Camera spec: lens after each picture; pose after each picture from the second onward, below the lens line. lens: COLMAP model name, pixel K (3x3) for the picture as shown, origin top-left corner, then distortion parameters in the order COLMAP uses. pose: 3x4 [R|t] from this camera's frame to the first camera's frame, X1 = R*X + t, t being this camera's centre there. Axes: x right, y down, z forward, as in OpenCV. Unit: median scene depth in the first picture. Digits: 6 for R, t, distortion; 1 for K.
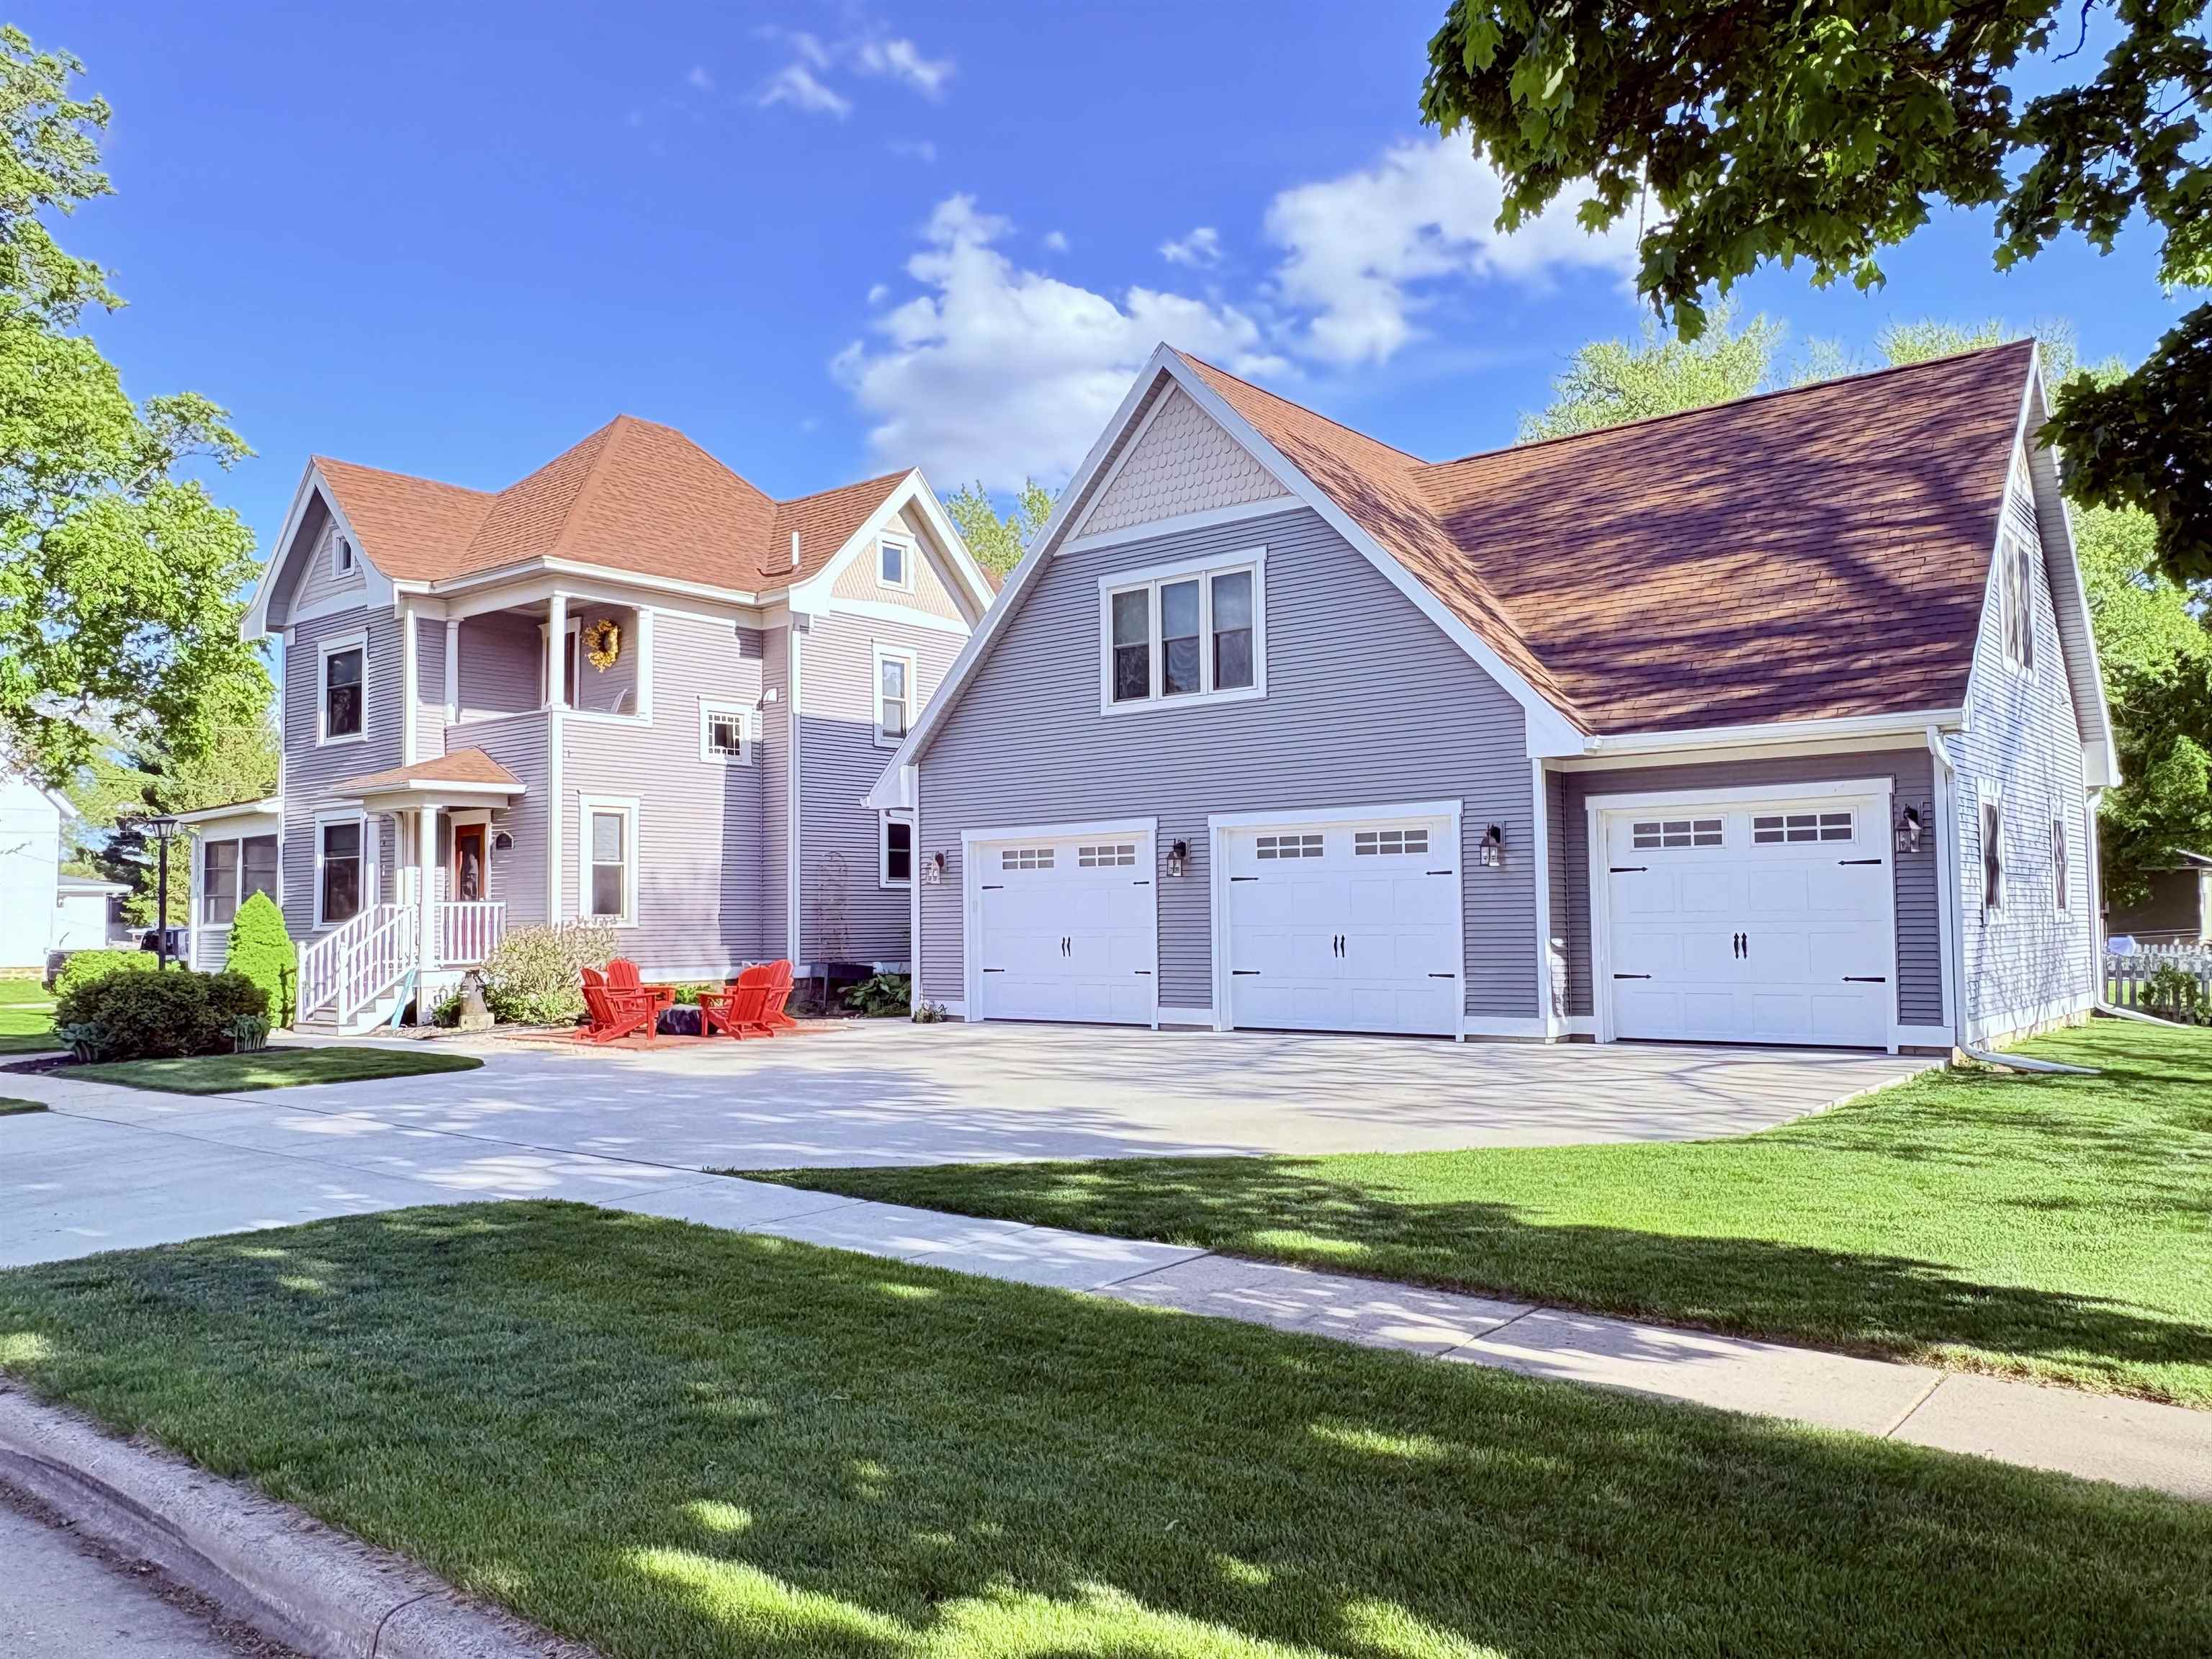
lens RADIAL K [[1640.7, 0, 1106.0], [0, 1640.7, 829.5], [0, 0, 1]] dist [-0.005898, -0.008078]
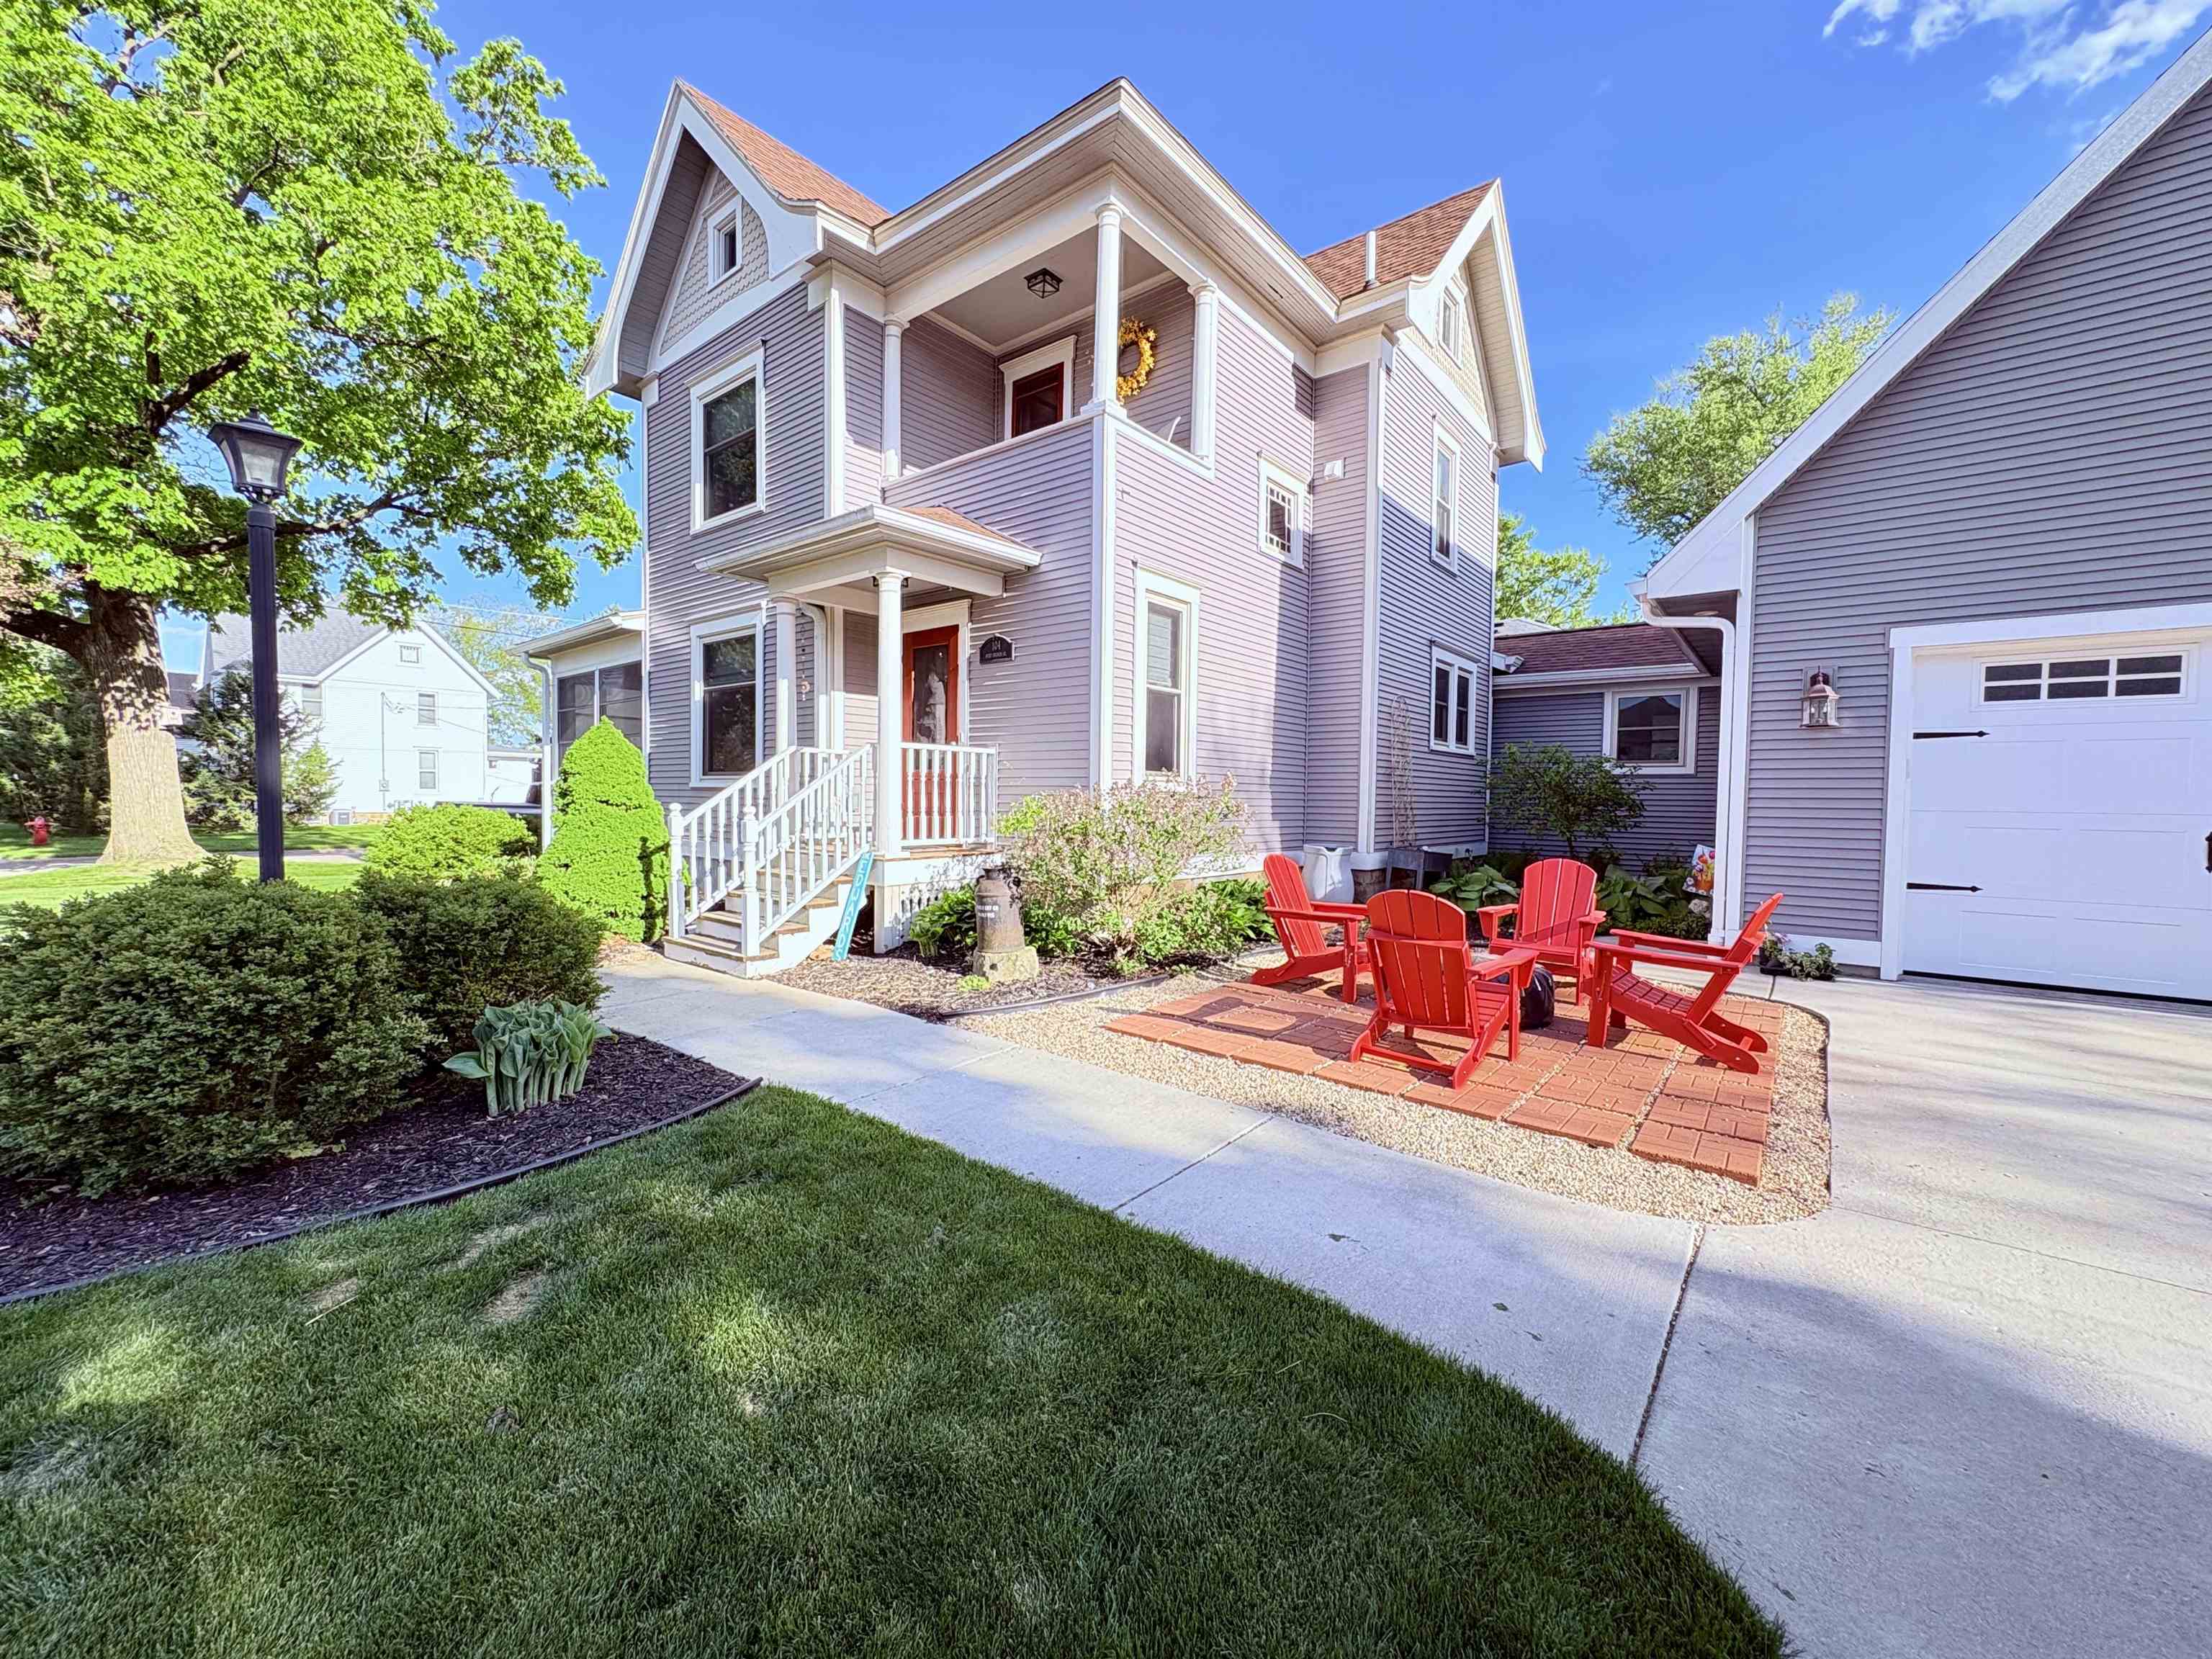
lens RADIAL K [[891.3, 0, 1106.0], [0, 891.3, 829.5], [0, 0, 1]] dist [0.000822, -0.000029]
pose [[0.999654, 0.025607, -0.005945, -0.313873], [-0.024956, 0.995491, 0.091510, 0.042261], [0.008261, -0.091330, 0.995786, 0.639784]]
